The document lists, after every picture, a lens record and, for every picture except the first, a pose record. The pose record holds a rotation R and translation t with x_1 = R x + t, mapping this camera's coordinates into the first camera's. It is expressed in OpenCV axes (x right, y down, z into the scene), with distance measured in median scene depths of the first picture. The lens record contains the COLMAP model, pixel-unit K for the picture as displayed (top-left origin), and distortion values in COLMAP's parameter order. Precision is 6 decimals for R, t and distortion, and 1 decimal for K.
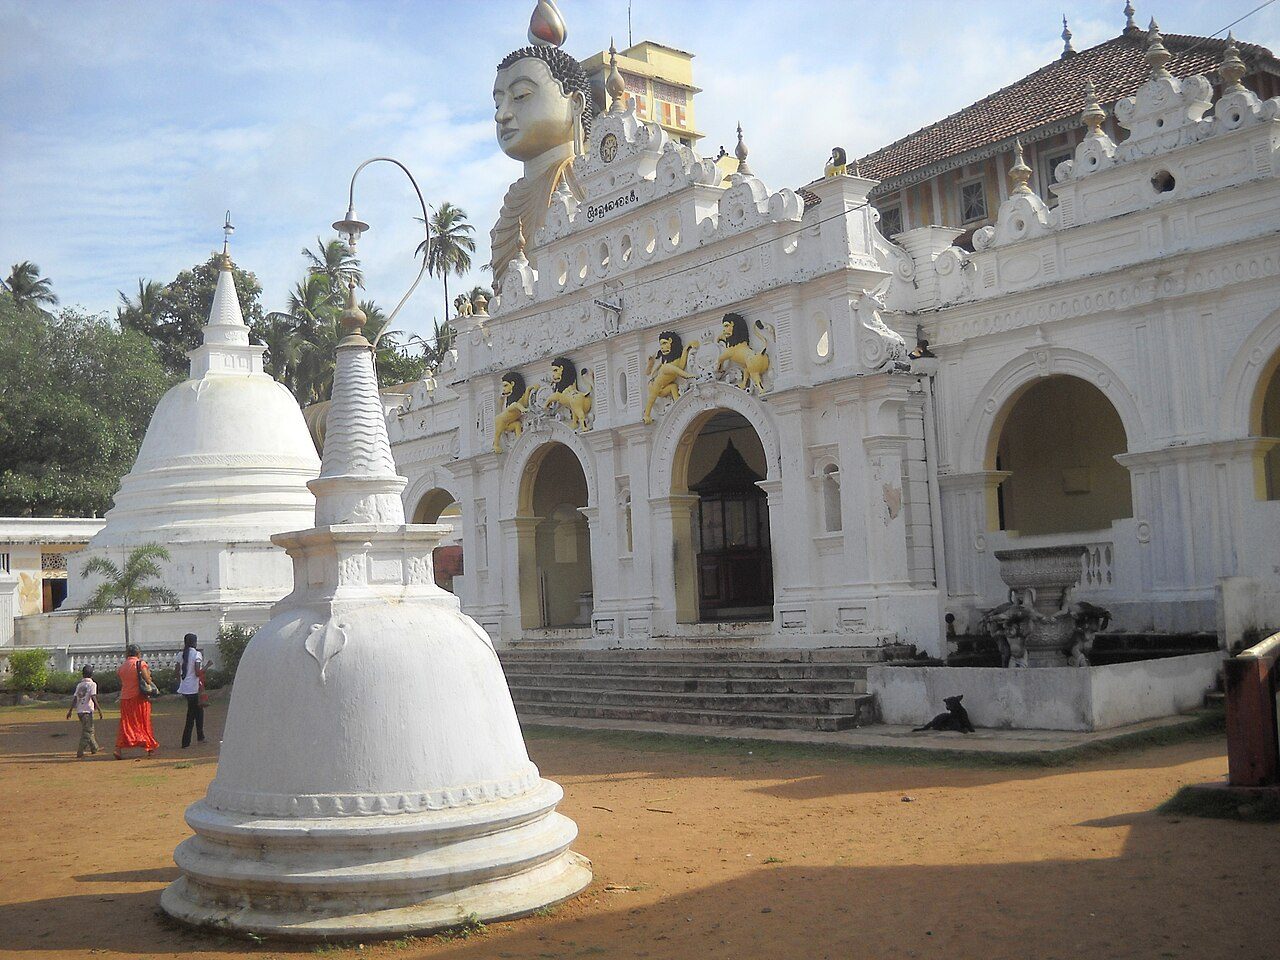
lens RADIAL K [[1479.9, 0, 640.0], [0, 1479.9, 480.0], [0, 0, 1]] dist [-0.278489, 0.300786]
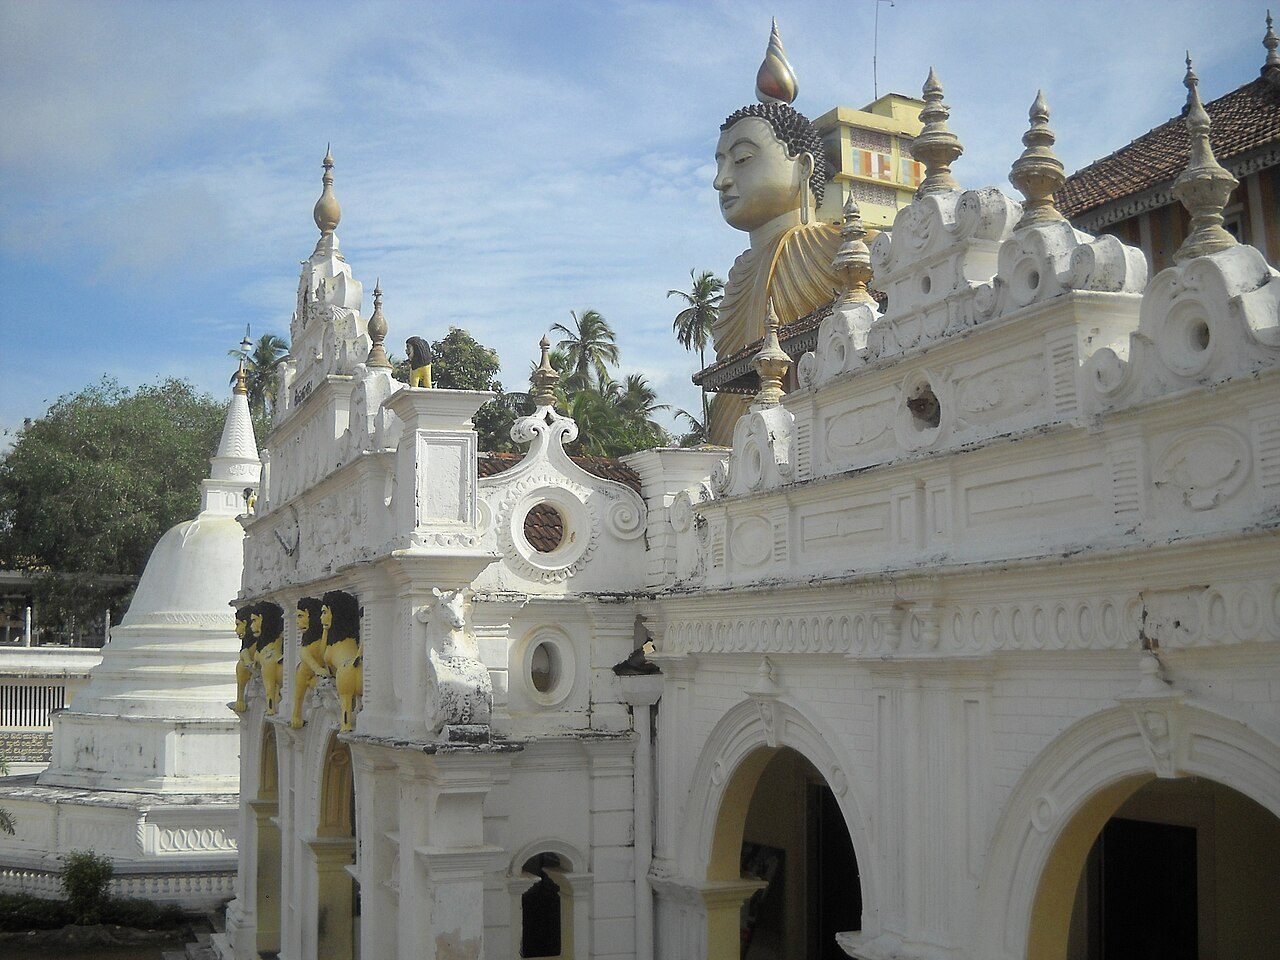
lens RADIAL K [[1479.9, 0, 640.0], [0, 1479.9, 480.0], [0, 0, 1]] dist [-0.278489, 0.300786]
pose [[0.966407, 0.013693, -0.256652, 0.193096], [-0.021558, 0.999379, -0.027856, -0.081030], [0.256111, 0.032453, 0.966102, 0.235247]]
